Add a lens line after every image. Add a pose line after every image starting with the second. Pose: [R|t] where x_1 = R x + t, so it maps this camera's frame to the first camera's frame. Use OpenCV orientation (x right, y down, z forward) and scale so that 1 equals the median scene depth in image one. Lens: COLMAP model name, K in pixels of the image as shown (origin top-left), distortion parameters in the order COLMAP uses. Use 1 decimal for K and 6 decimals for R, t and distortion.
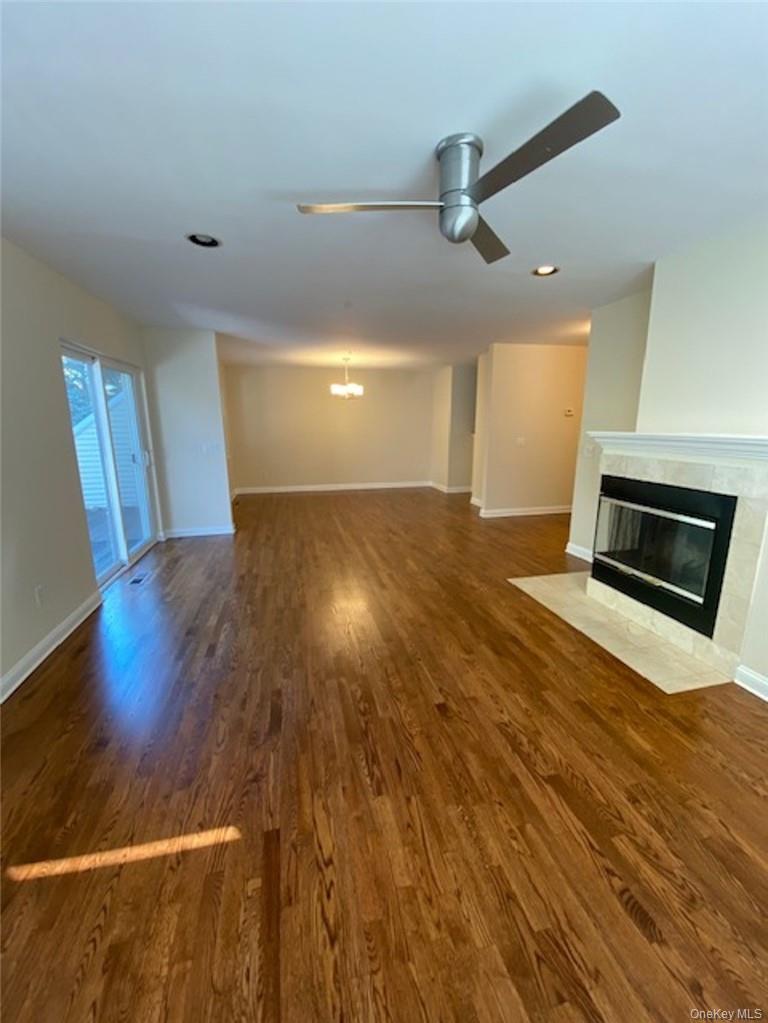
lens RADIAL K [[415.9, 0, 384.0], [0, 415.9, 511.5], [0, 0, 1]] dist [0.023023, -0.021080]
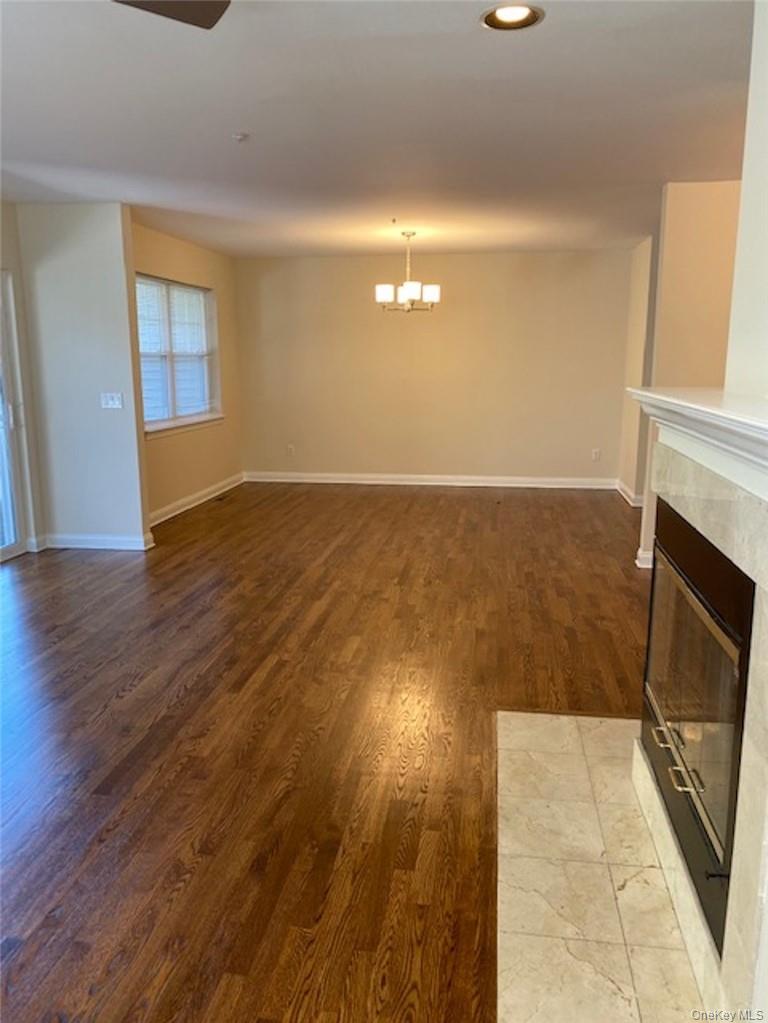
lens RADIAL K [[787.0, 0, 374.1], [0, 787.0, 512.0], [0, 0, 1]] dist [-0.002796, -0.002716]
pose [[0.928039, 0.074692, -0.364918, 0.374544], [-0.078876, 0.996878, 0.003449, -0.033885], [0.364036, 0.025583, 0.931033, 0.129422]]
